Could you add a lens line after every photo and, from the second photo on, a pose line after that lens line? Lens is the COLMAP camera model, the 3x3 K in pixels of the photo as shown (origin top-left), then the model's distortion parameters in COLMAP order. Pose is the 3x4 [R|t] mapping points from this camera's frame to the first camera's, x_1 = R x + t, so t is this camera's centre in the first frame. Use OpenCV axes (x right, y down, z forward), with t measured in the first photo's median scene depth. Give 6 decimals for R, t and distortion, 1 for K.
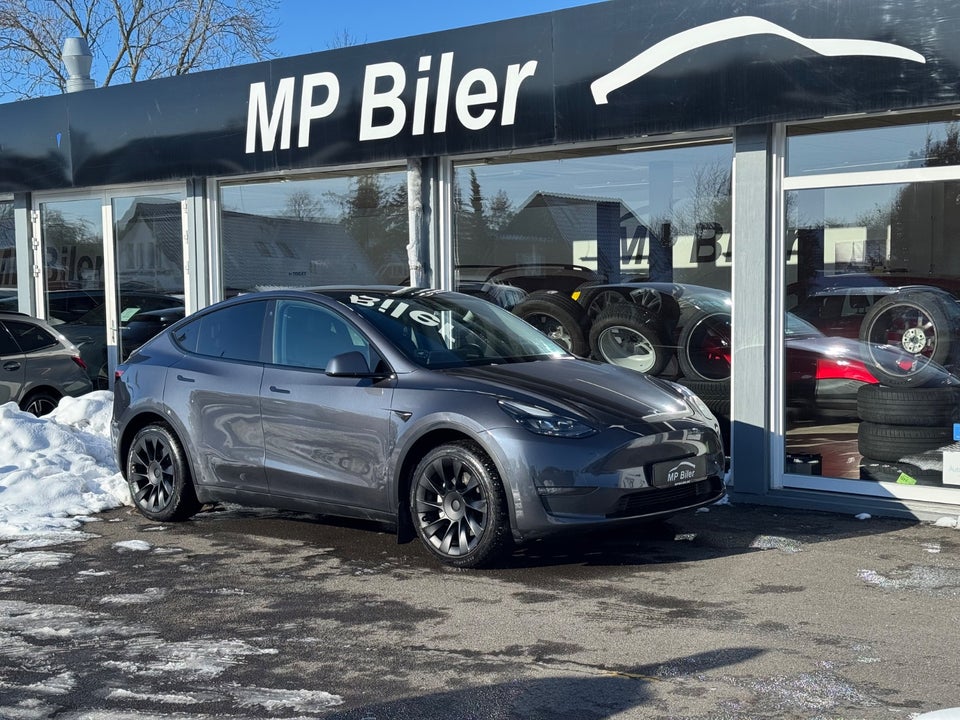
lens RADIAL K [[1309.2, 0, 477.0], [0, 1309.2, 357.5], [0, 0, 1]] dist [0.107700, 0.000000]
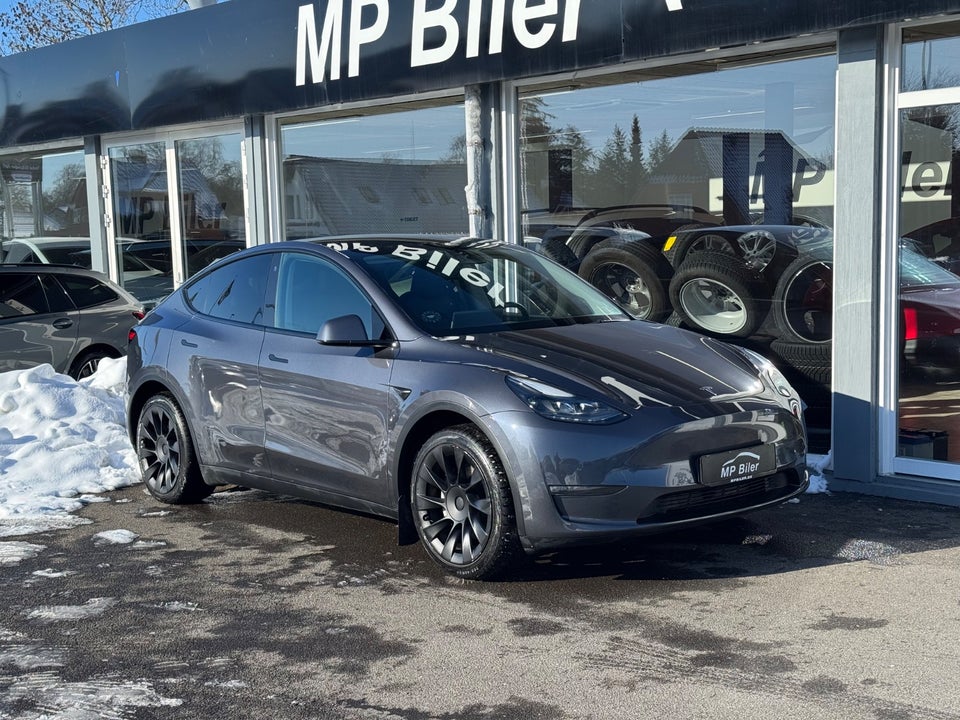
lens RADIAL K [[1309.2, 0, 483.0], [0, 1309.2, 366.2], [0, 0, 1]] dist [0.107700, 0.000000]
pose [[0.992437, 0.000665, -0.122757, 0.086778], [0.005435, 0.998767, 0.049354, -0.011828], [0.122638, -0.049648, 0.991209, 0.167210]]
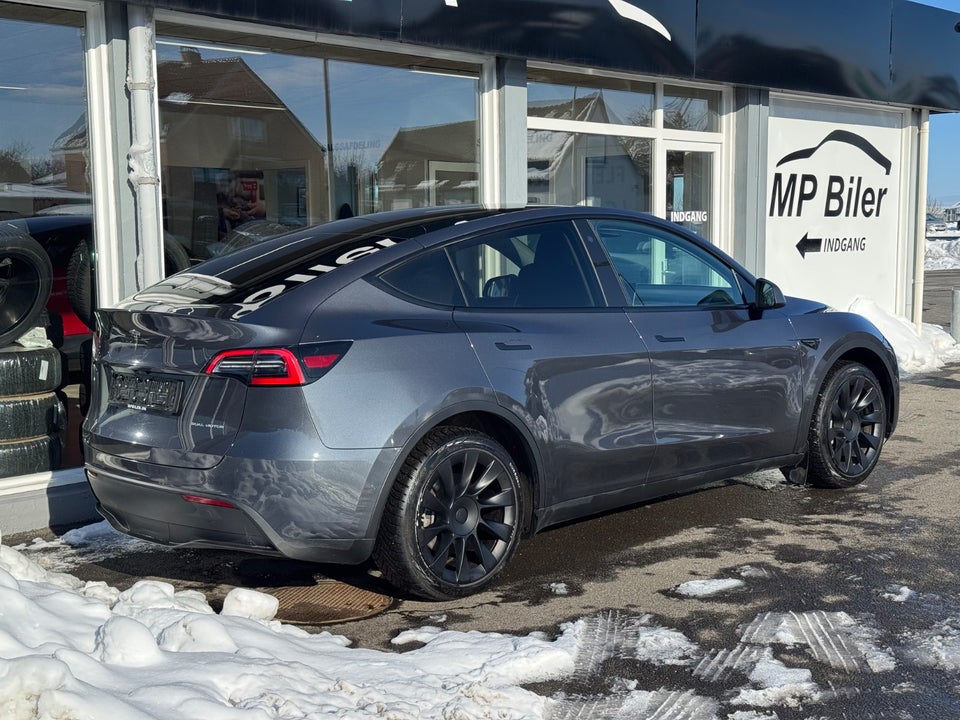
lens RADIAL K [[1309.2, 0, 478.7], [0, 1309.2, 360.1], [0, 0, 1]] dist [0.107700, 0.000000]
pose [[0.083770, -0.082657, 0.993051, -0.901896], [0.064816, 0.994895, 0.077343, -0.028019], [-0.994375, 0.057887, 0.088700, 1.038993]]
